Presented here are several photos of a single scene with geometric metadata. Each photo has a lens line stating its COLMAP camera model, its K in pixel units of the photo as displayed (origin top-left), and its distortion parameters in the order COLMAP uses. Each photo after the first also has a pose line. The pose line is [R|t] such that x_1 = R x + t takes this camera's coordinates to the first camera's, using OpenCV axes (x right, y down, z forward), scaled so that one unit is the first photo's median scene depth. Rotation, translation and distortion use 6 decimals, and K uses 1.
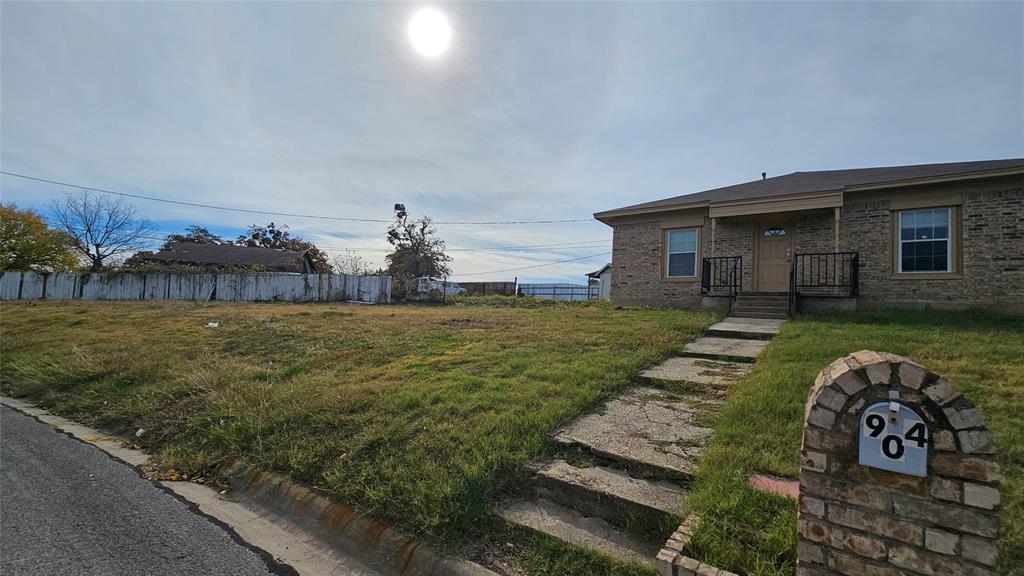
lens RADIAL K [[417.7, 0, 507.6], [0, 417.7, 293.9], [0, 0, 1]] dist [0.000055, 0.000333]
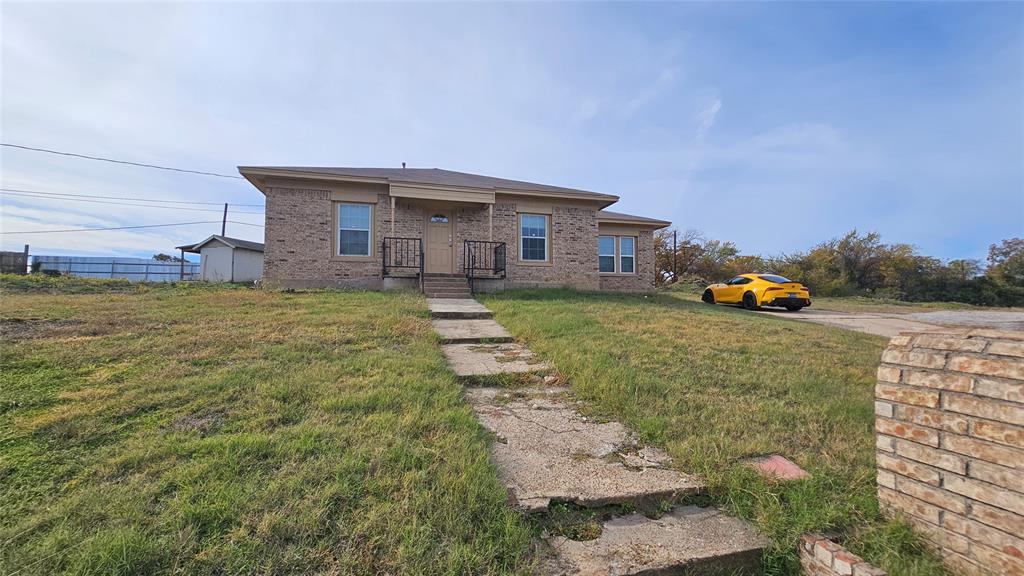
lens RADIAL K [[417.7, 0, 505.3], [0, 417.7, 288.1], [0, 0, 1]] dist [0.000055, 0.000333]
pose [[0.620249, -0.013667, 0.784286, -0.119692], [-0.010952, 0.999600, 0.026080, 0.002689], [-0.784328, -0.024765, 0.619852, 0.203007]]
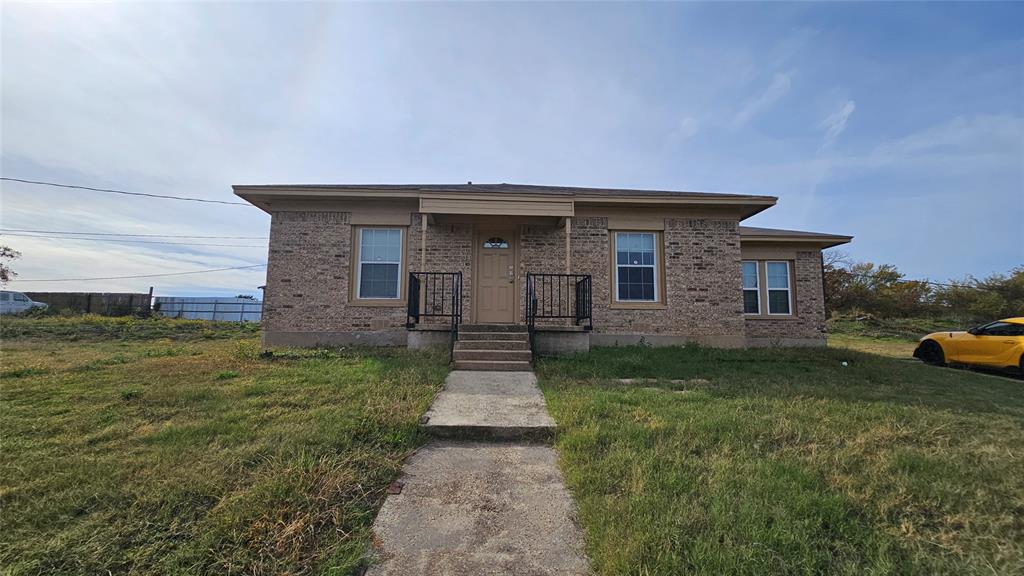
lens RADIAL K [[417.7, 0, 503.2], [0, 417.7, 296.2], [0, 0, 1]] dist [0.000055, 0.000333]
pose [[0.780485, 0.018889, 0.624889, 0.186944], [-0.002601, 0.999633, -0.026968, -0.033557], [-0.625169, 0.019423, 0.780248, 0.428904]]
